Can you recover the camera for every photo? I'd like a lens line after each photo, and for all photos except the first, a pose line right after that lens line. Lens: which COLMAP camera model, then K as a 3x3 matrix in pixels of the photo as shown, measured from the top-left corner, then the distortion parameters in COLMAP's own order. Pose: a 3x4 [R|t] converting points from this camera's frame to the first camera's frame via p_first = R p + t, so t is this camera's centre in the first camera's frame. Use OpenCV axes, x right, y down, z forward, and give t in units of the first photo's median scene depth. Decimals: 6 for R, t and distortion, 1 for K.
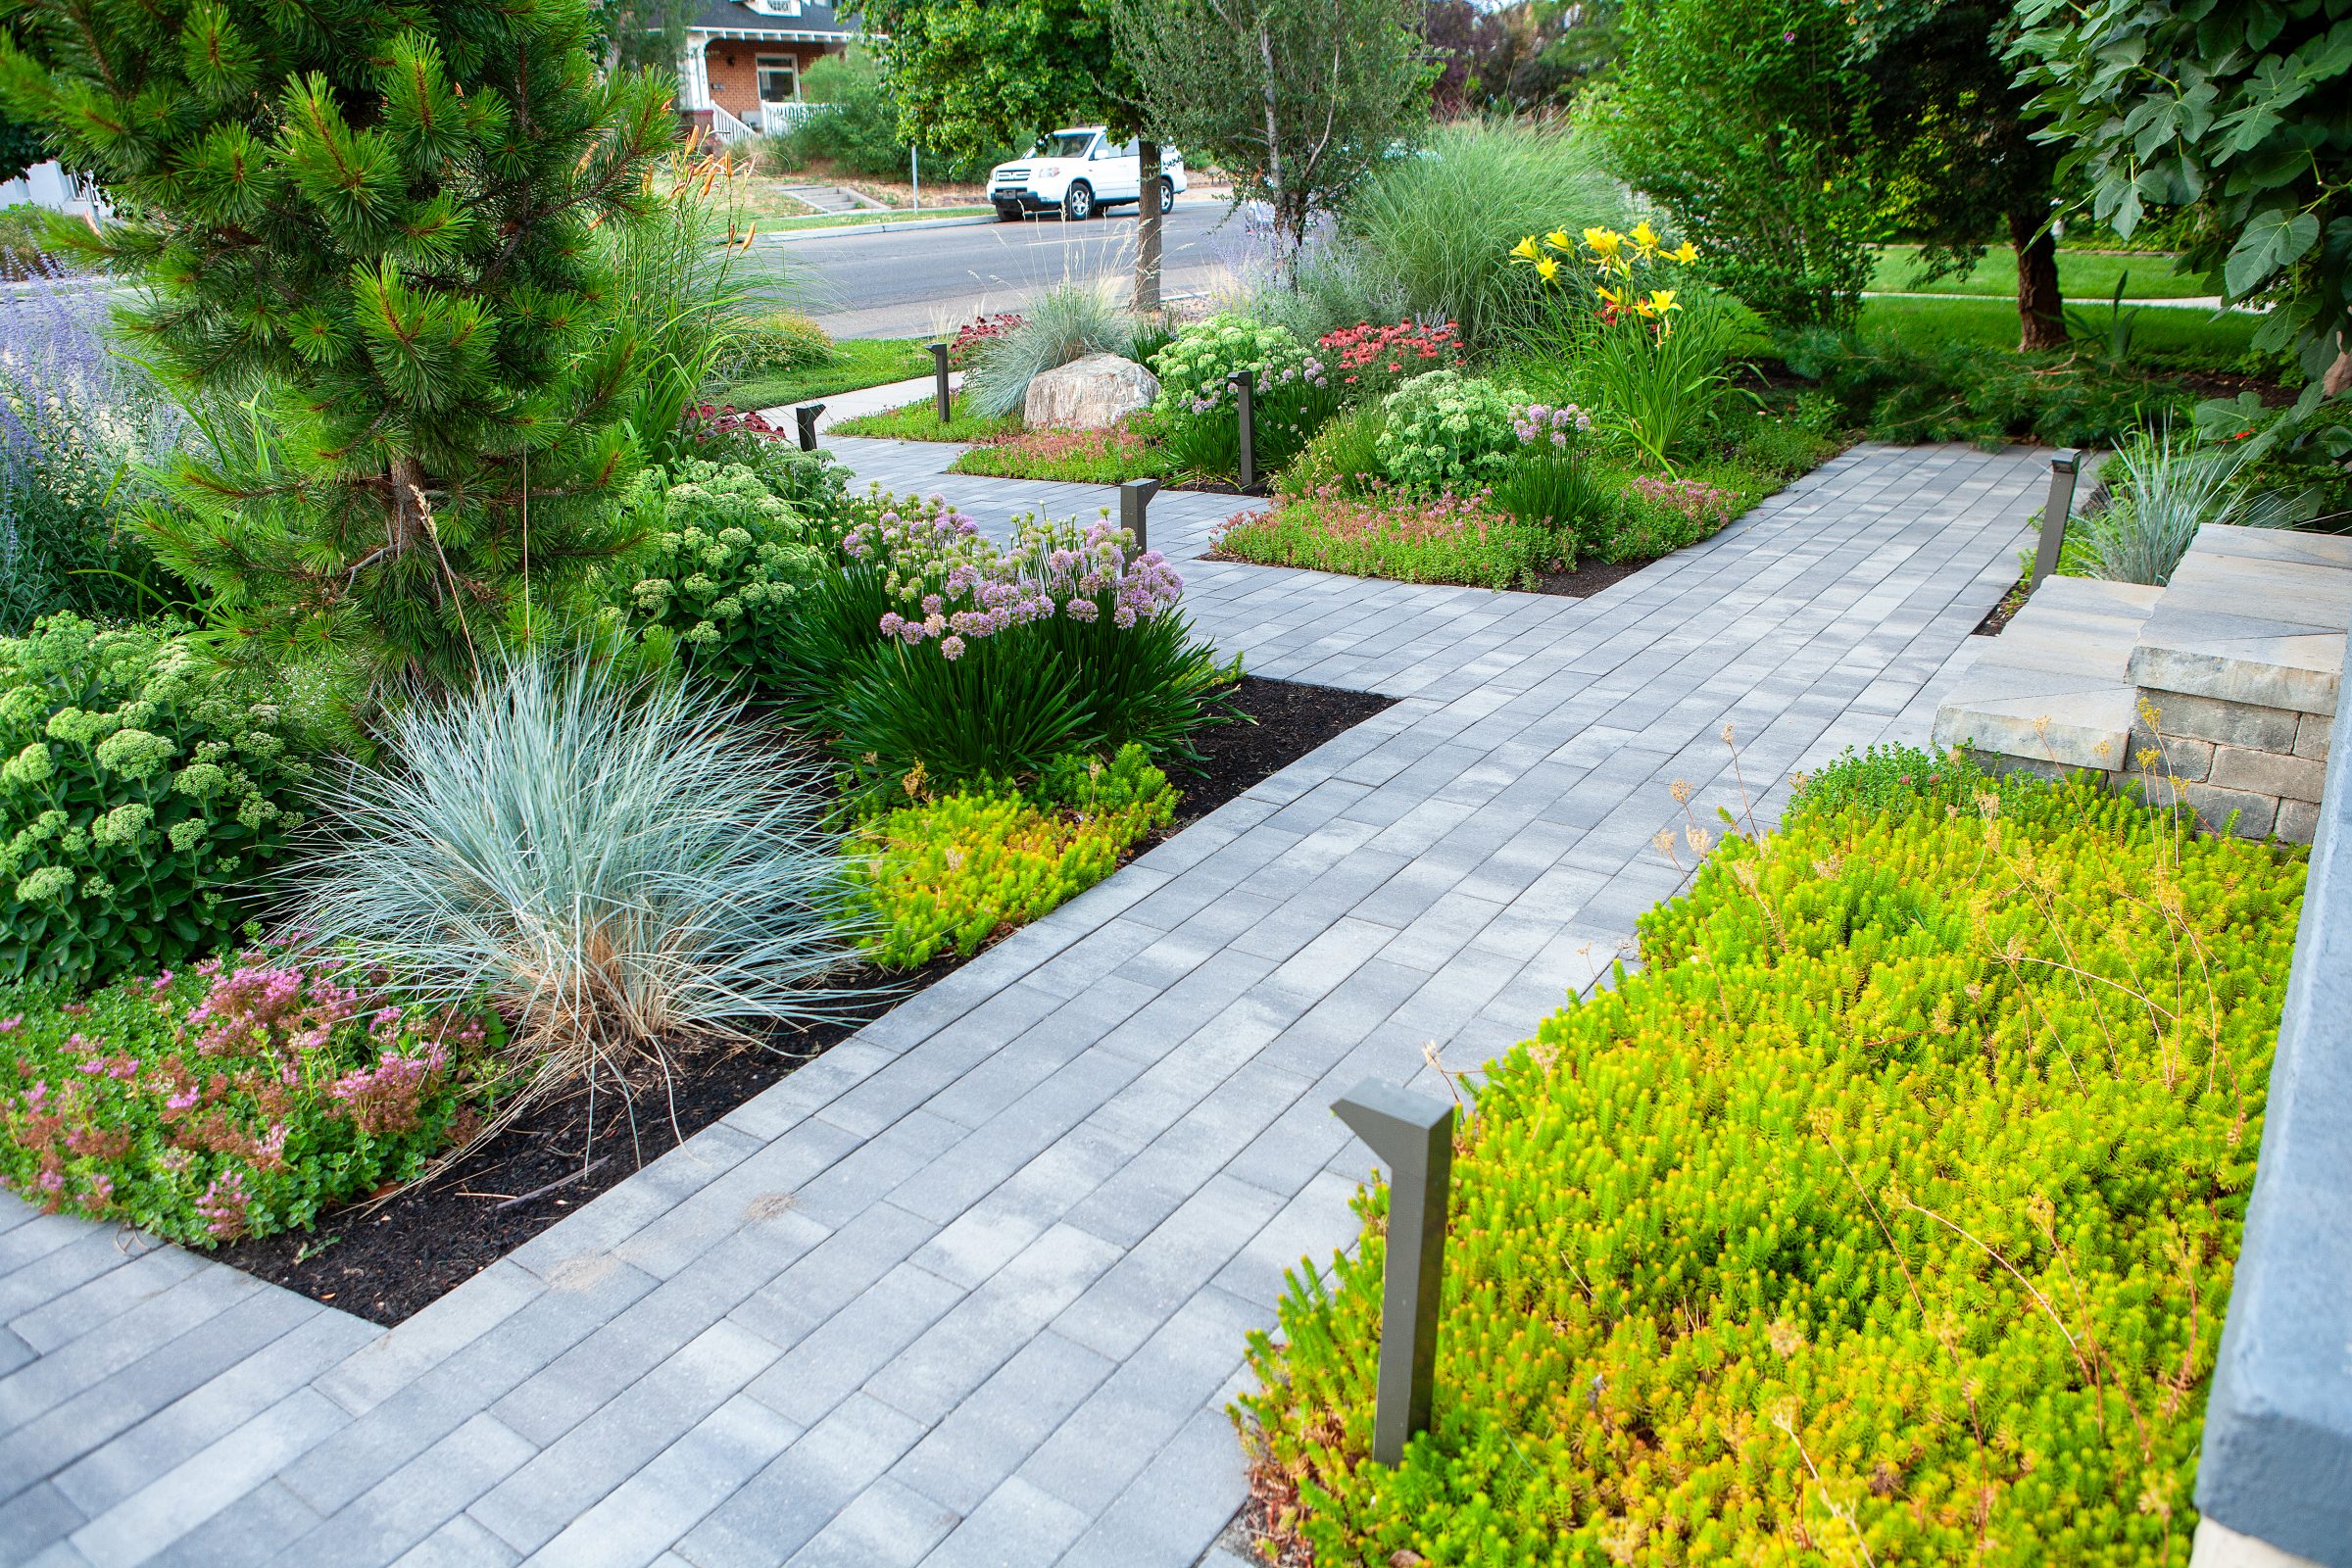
lens RADIAL K [[1506.3, 0, 1178.1], [0, 1506.3, 848.0], [0, 0, 1]] dist [-0.098516, 0.061364]
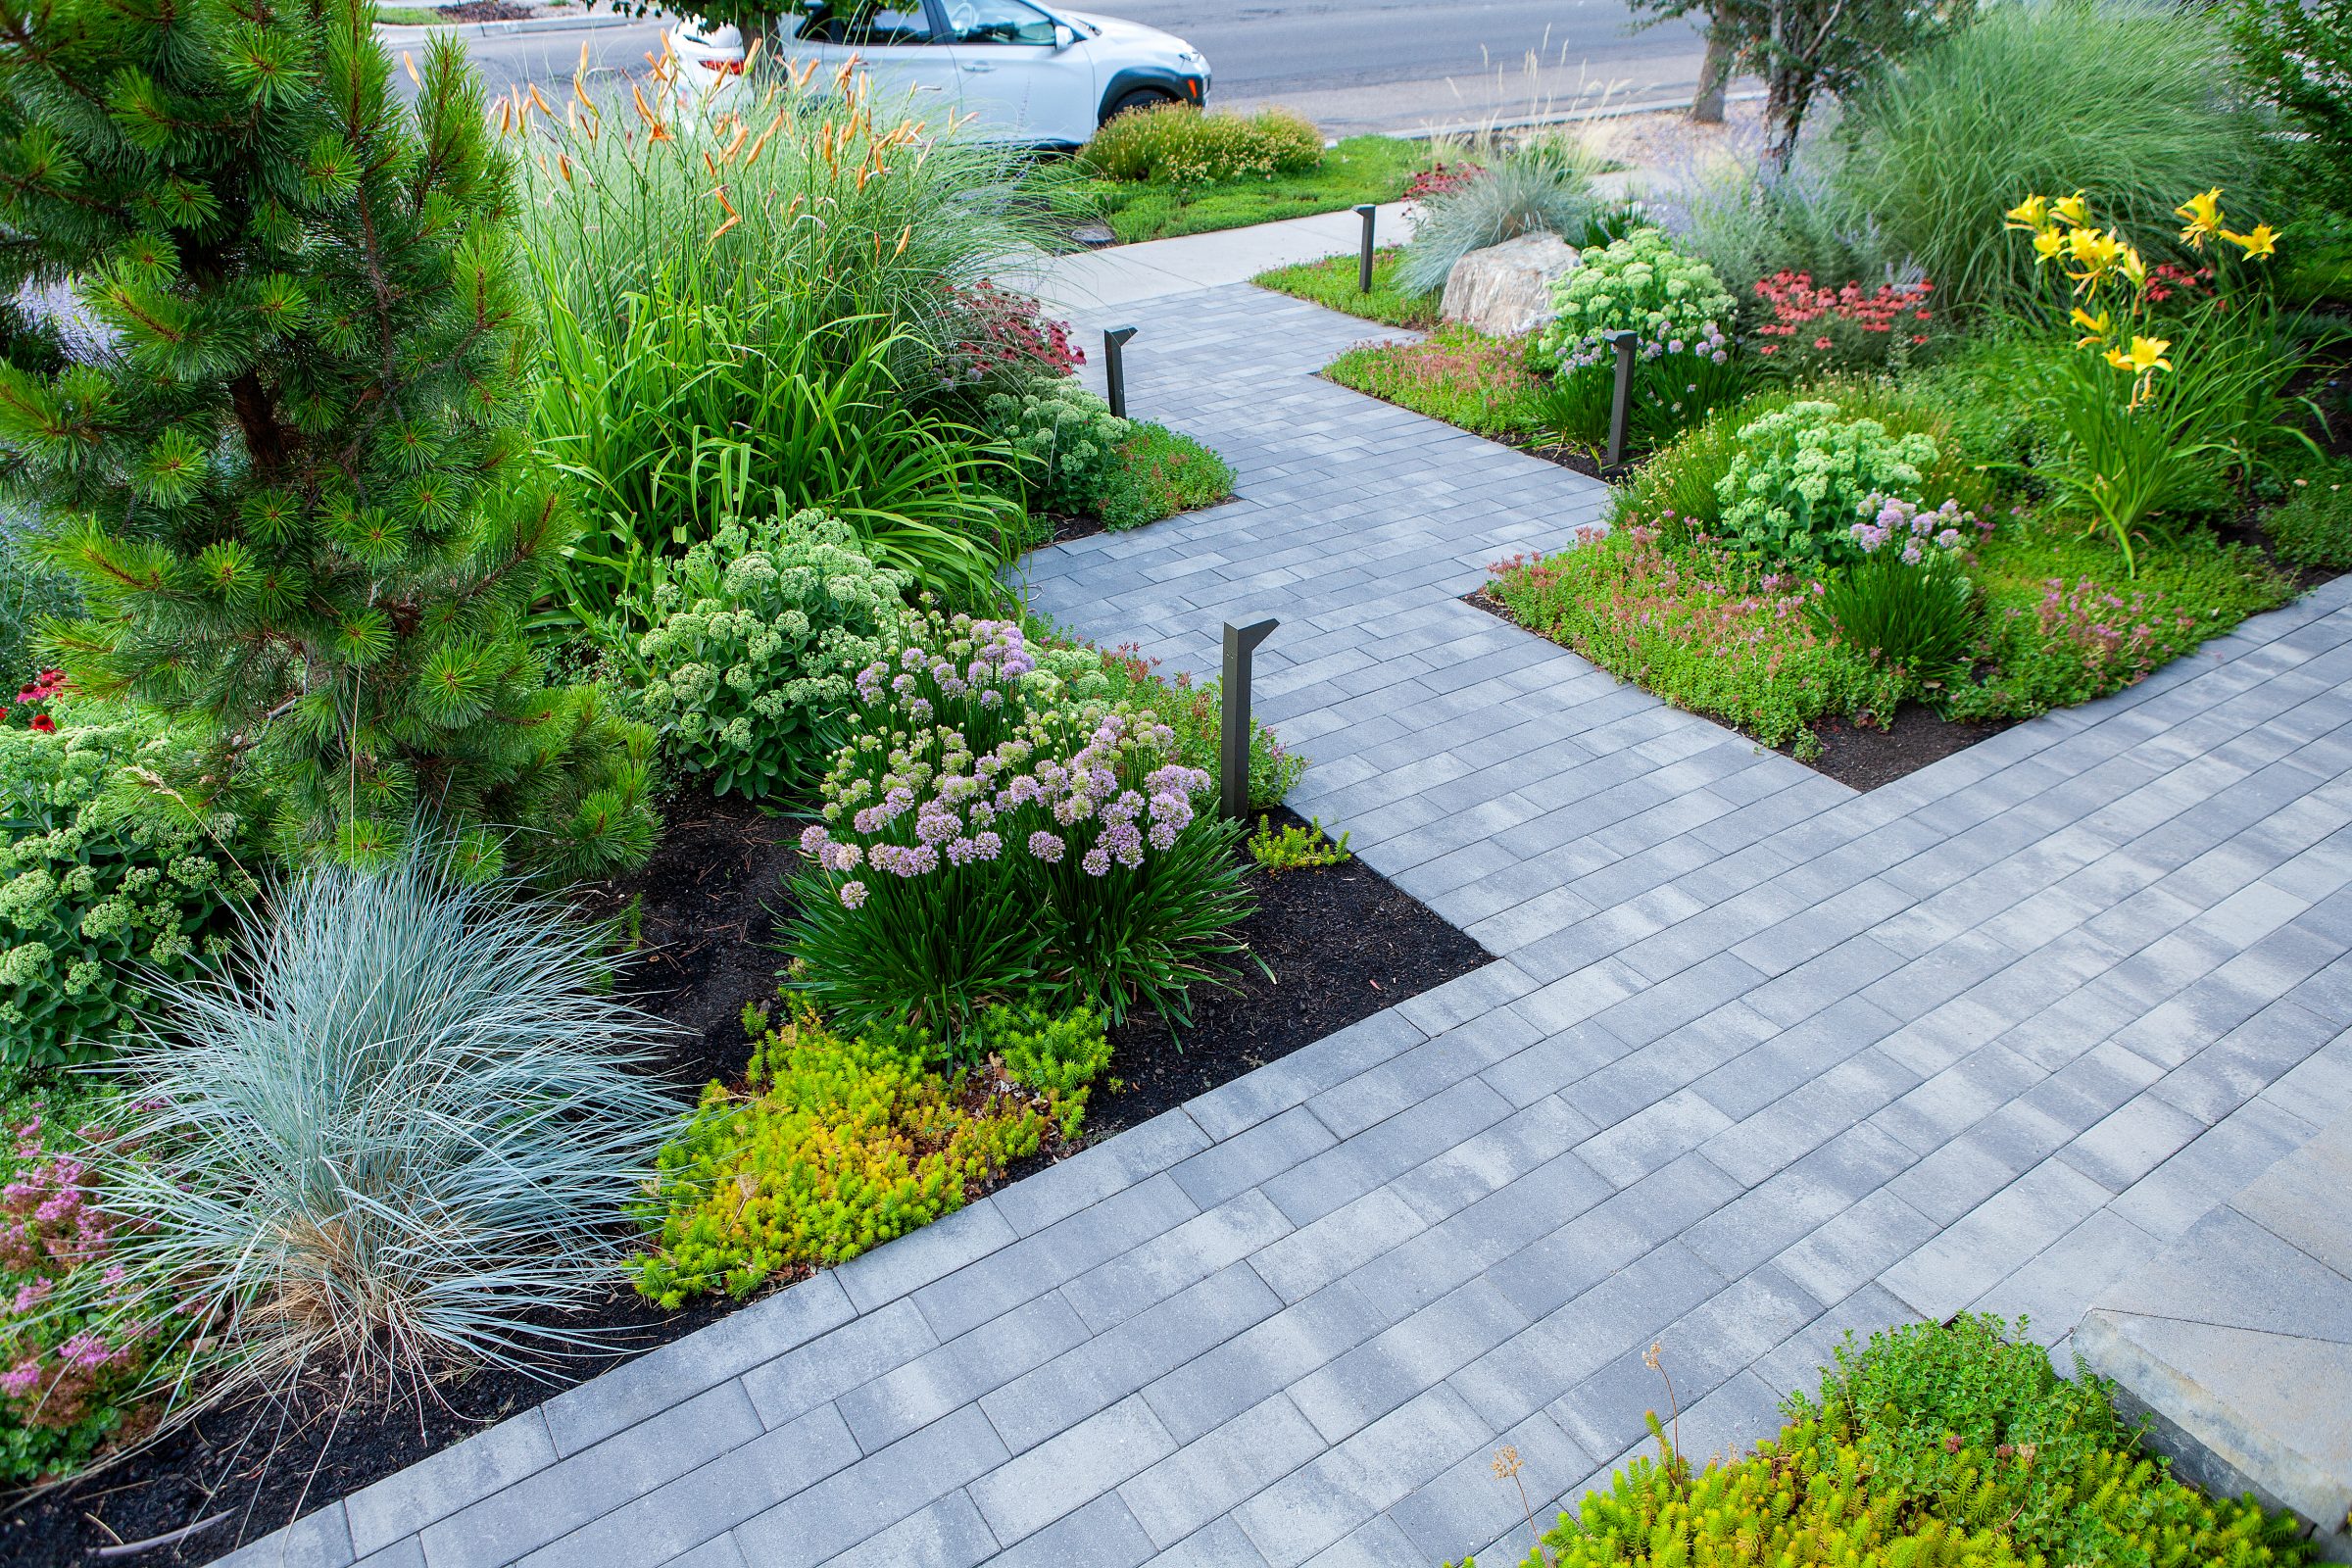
lens RADIAL K [[1506.3, 0, 1178.1], [0, 1506.3, 848.0], [0, 0, 1]] dist [-0.098516, 0.061364]
pose [[0.933511, 0.209635, -0.290878, 0.159271], [-0.164371, 0.971210, 0.172434, -0.200773], [0.318652, -0.113157, 0.941093, 0.148607]]
